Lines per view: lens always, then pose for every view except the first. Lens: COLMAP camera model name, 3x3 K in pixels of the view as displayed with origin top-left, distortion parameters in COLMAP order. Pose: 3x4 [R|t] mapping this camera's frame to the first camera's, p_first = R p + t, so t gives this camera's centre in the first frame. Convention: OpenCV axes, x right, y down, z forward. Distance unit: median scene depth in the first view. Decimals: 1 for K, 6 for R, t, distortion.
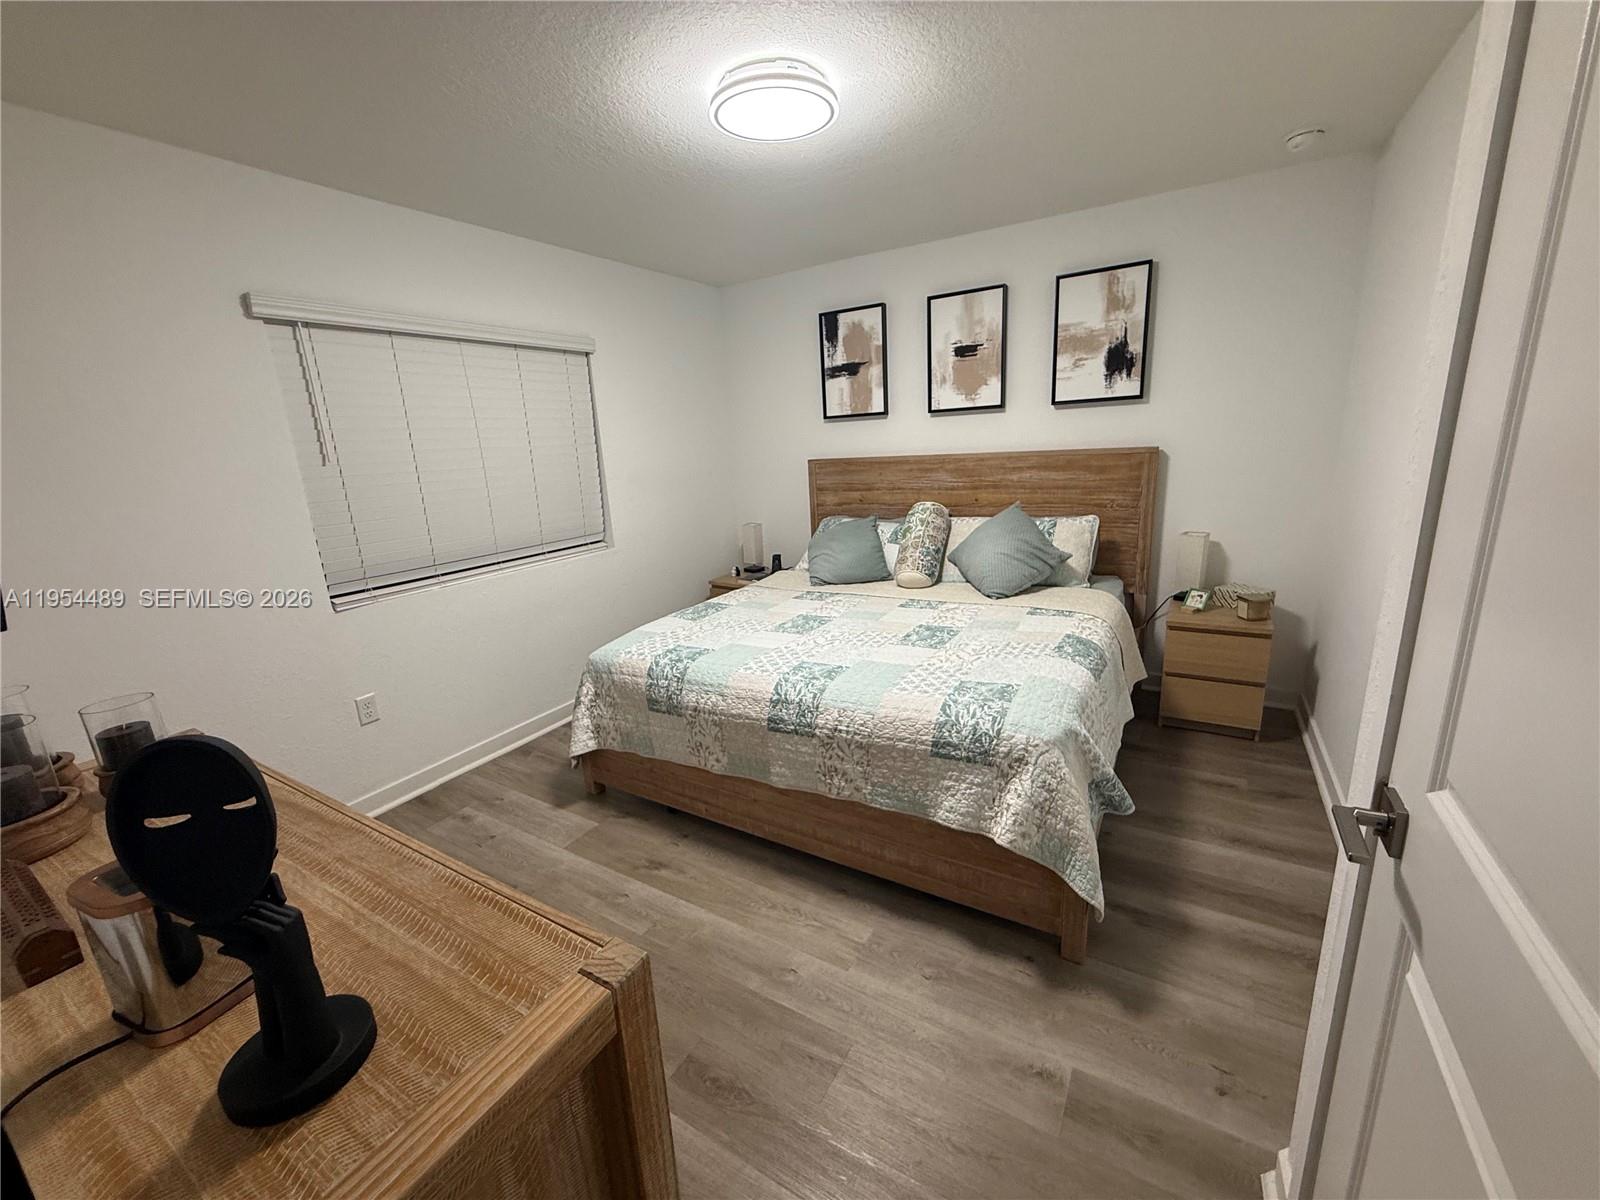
lens RADIAL K [[637.6, 0, 797.7], [0, 637.6, 599.9], [0, 0, 1]] dist [-0.000445, 0.000062]
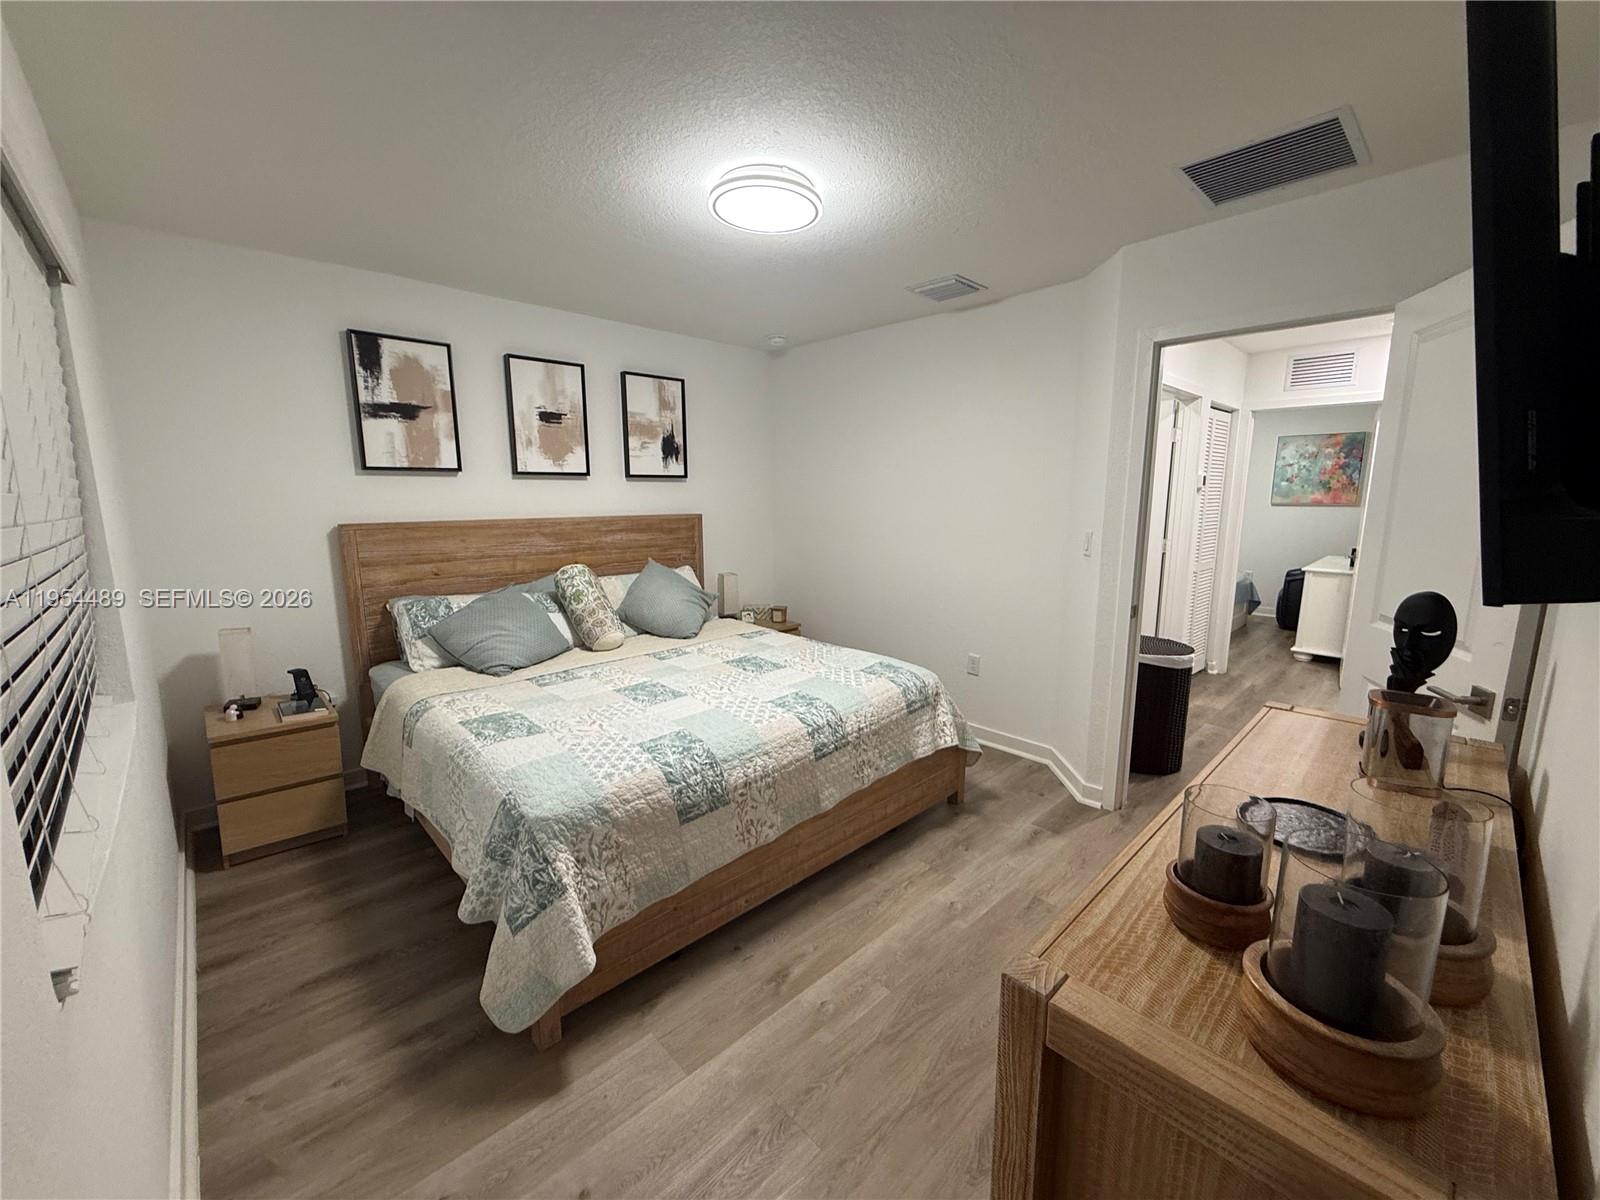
lens RADIAL K [[637.6, 0, 797.7], [0, 637.6, 599.9], [0, 0, 1]] dist [-0.000445, 0.000062]
pose [[0.262272, -0.103926, 0.959381, -0.712993], [0.226997, 0.972931, 0.043338, -0.073644], [-0.937916, 0.206411, 0.278763, 0.466848]]
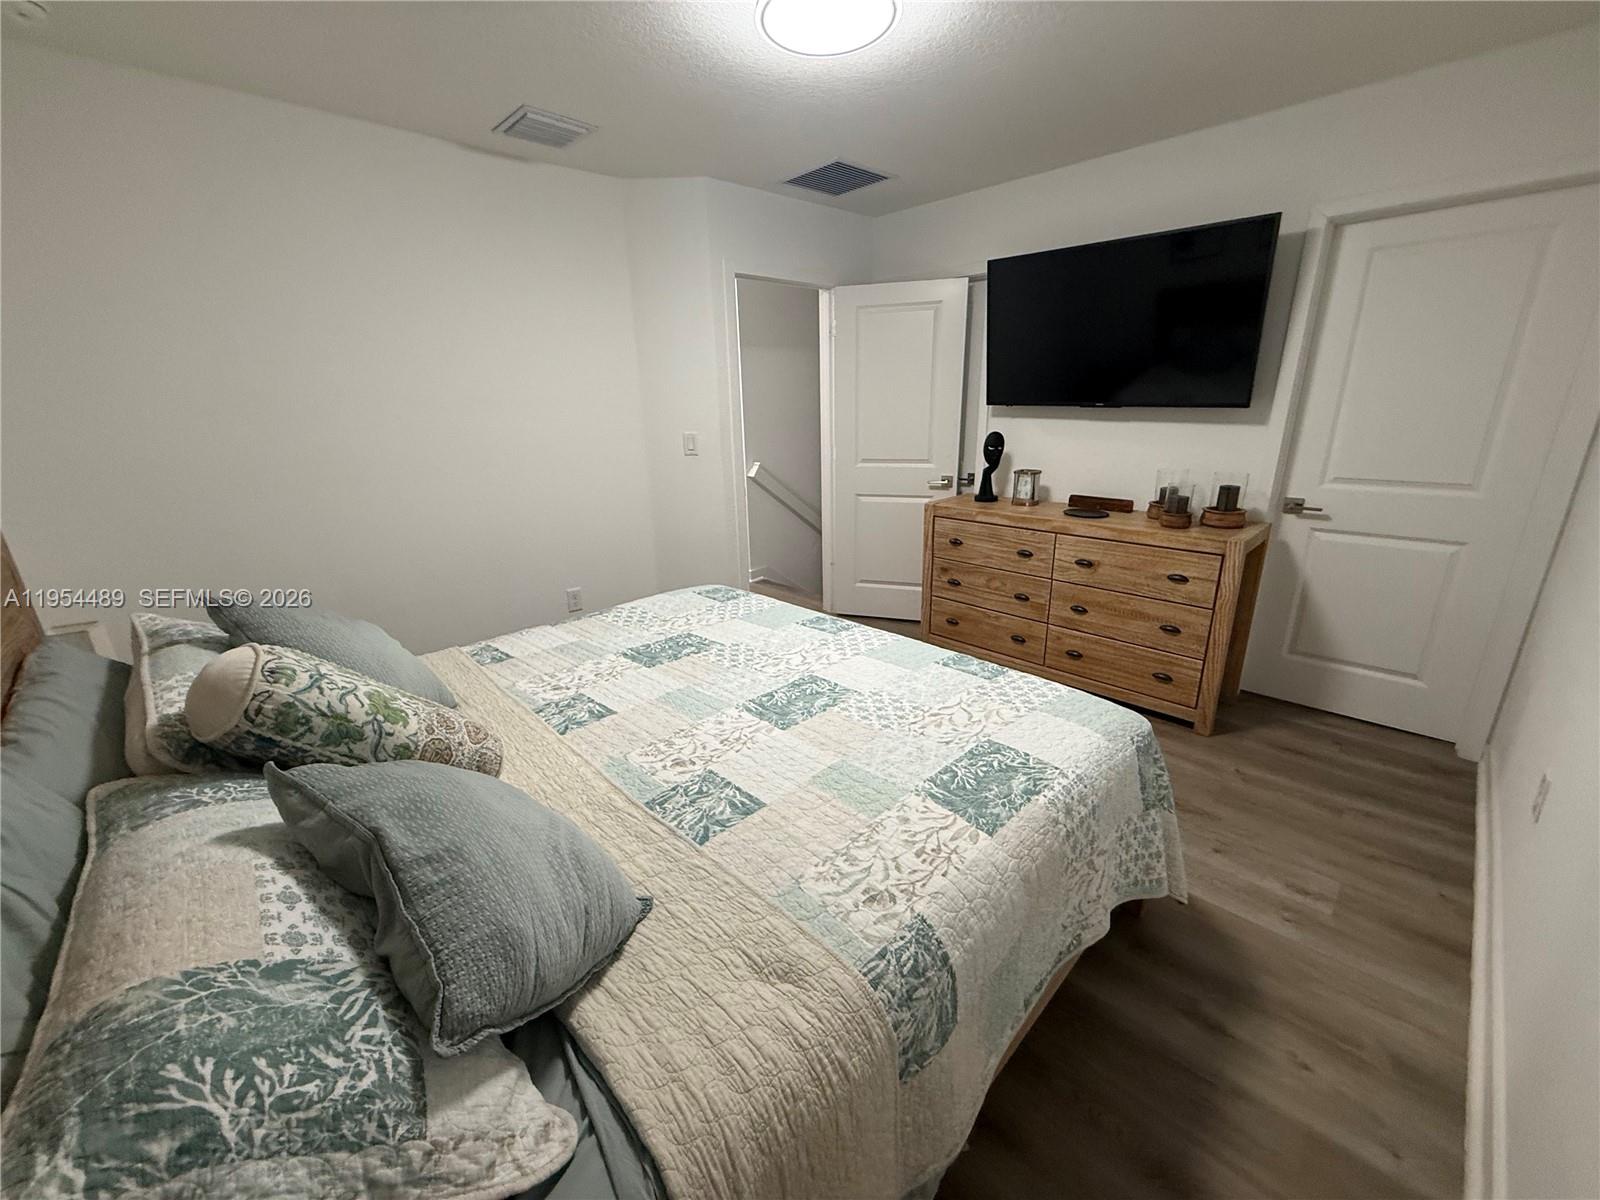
lens RADIAL K [[637.6, 0, 797.7], [0, 637.6, 599.9], [0, 0, 1]] dist [-0.000445, 0.000062]
pose [[-0.965217, -0.000410, 0.261451, -0.137008], [0.137962, 0.848646, 0.510653, -0.321613], [-0.222089, 0.528961, -0.819070, 1.302332]]
